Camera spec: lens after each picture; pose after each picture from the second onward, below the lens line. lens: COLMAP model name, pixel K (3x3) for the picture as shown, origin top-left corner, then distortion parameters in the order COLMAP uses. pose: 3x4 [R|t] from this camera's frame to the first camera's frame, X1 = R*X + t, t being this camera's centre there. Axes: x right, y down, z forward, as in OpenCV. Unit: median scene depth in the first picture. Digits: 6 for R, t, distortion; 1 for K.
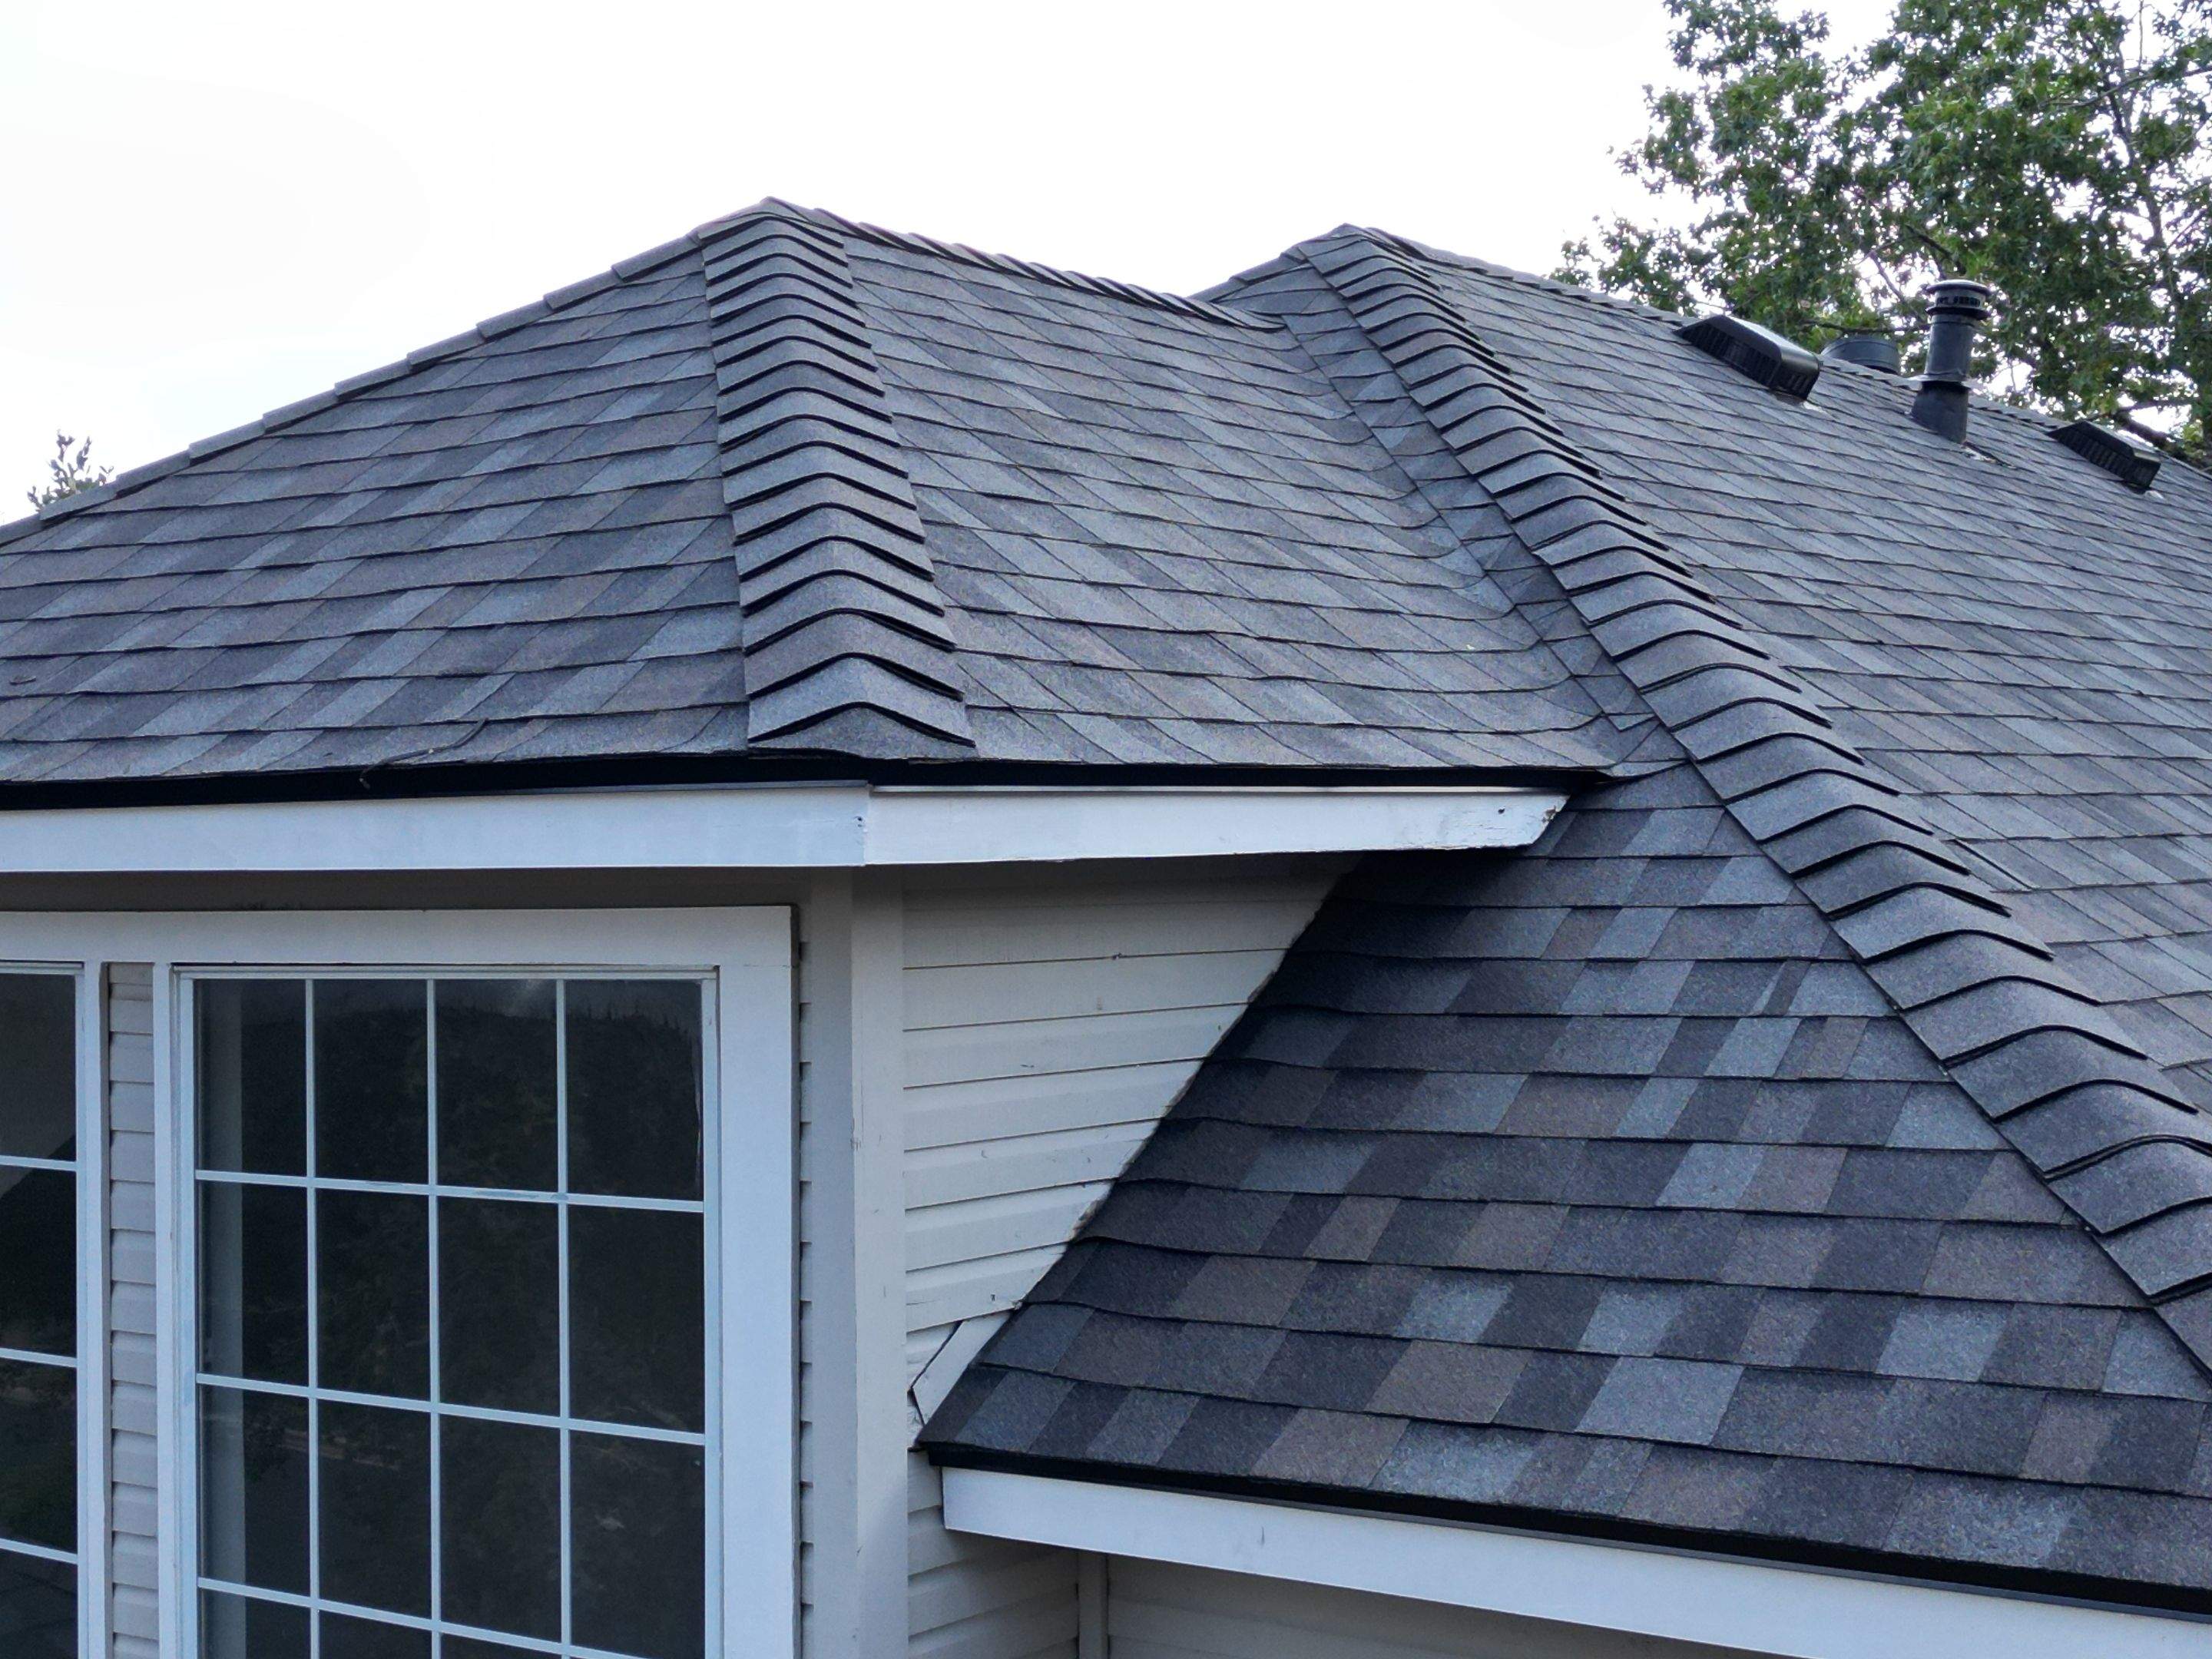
lens RADIAL K [[3065.6, 0, 1104.3], [0, 3065.6, 833.4], [0, 0, 1]] dist [0.106685, 0.000000]
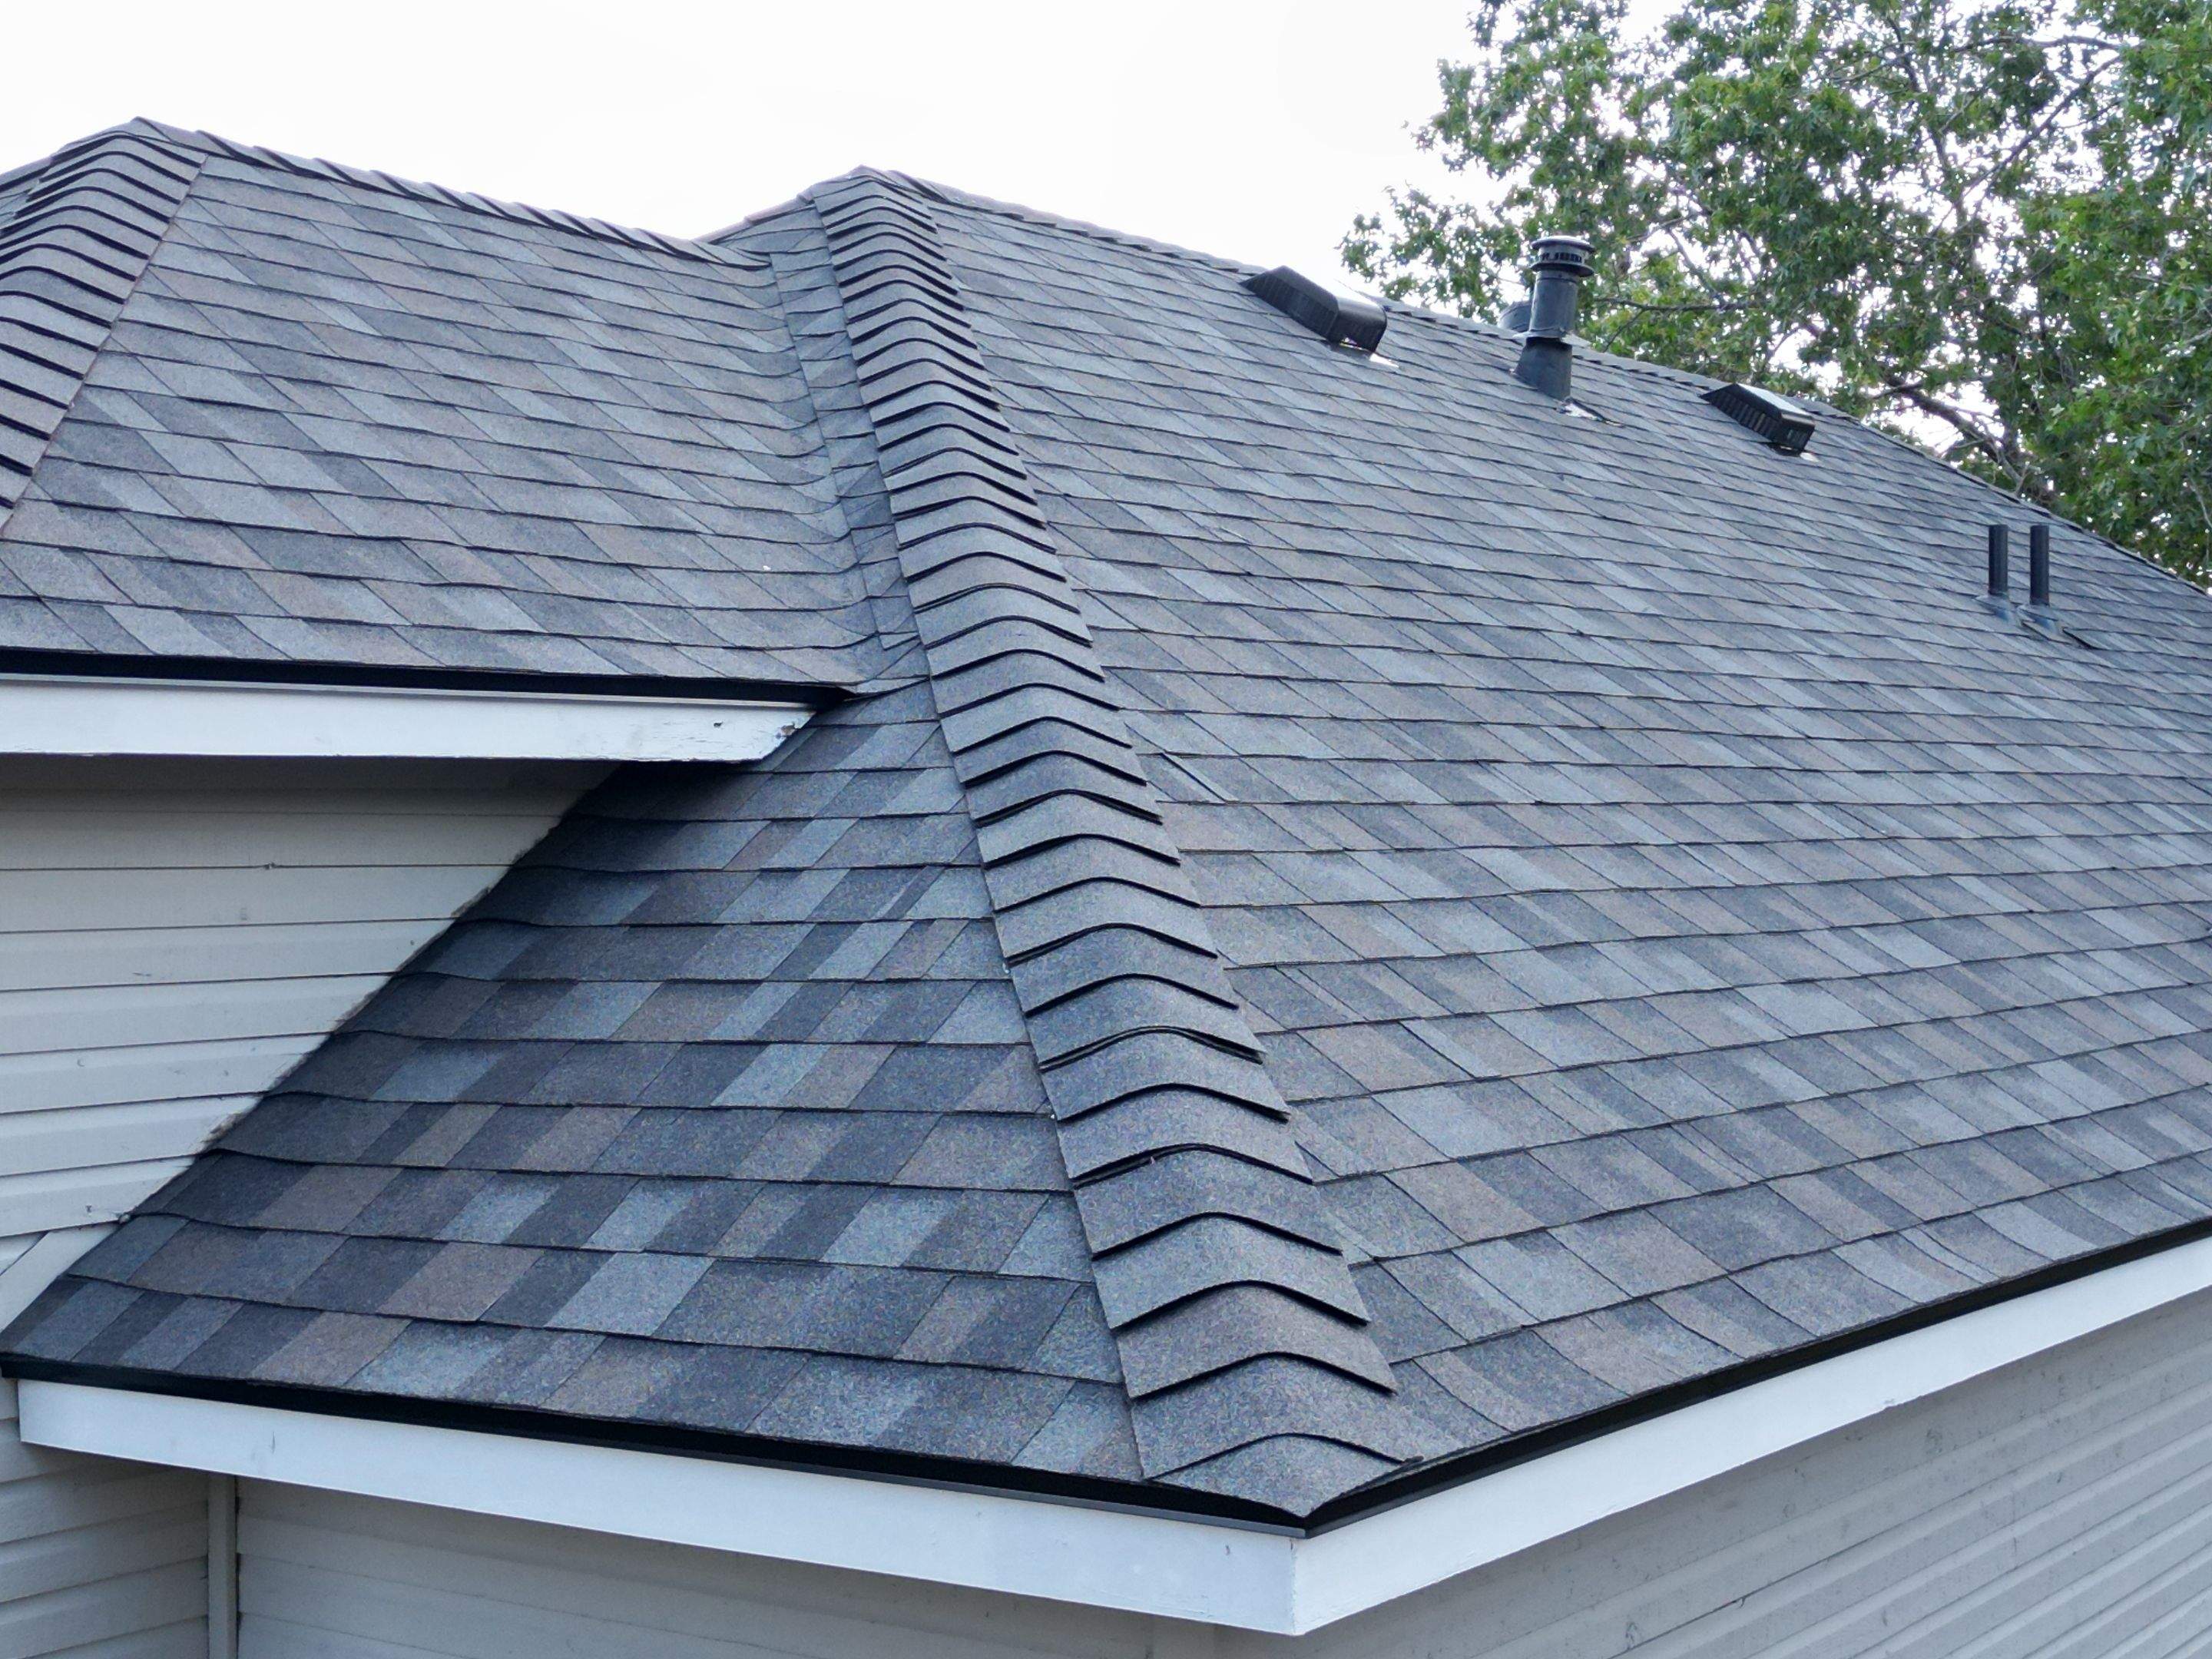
lens RADIAL K [[3065.6, 0, 1105.5], [0, 3065.6, 831.2], [0, 0, 1]] dist [0.106685, 0.000000]
pose [[0.999994, 0.001138, -0.003366, 0.264024], [-0.001141, 0.999999, -0.000934, 0.028614], [0.003365, 0.000938, 0.999994, 0.011805]]
